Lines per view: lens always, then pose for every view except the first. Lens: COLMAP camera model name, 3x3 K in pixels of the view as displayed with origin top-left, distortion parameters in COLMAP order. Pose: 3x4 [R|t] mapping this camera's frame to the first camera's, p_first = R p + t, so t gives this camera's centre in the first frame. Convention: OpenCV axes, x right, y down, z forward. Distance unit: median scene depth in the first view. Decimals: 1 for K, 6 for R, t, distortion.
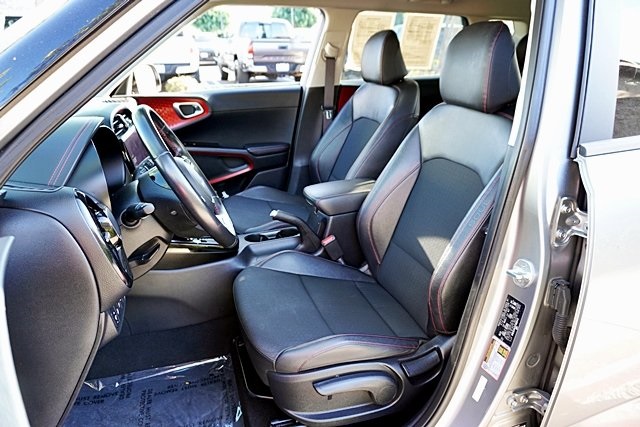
lens RADIAL K [[429.7, 0, 320.0], [0, 429.7, 213.5], [0, 0, 1]] dist [-0.053343, 0.039505]
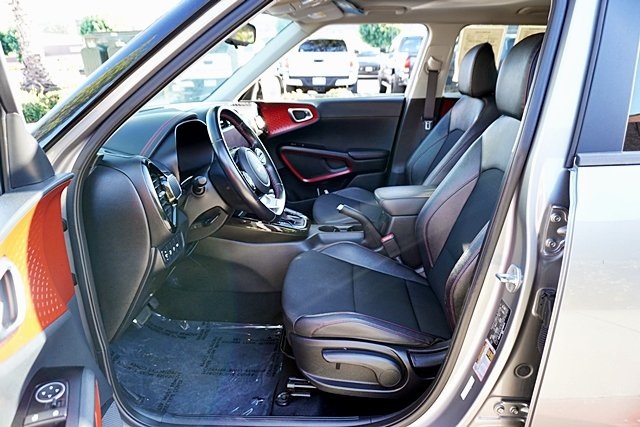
lens RADIAL K [[429.7, 0, 320.0], [0, 429.7, 213.5], [0, 0, 1]] dist [-0.053343, 0.039505]
pose [[0.931353, 0.113460, -0.345989, 0.207356], [-0.123965, 0.992252, -0.008308, 0.028297], [0.342366, 0.050629, 0.938202, -0.061562]]
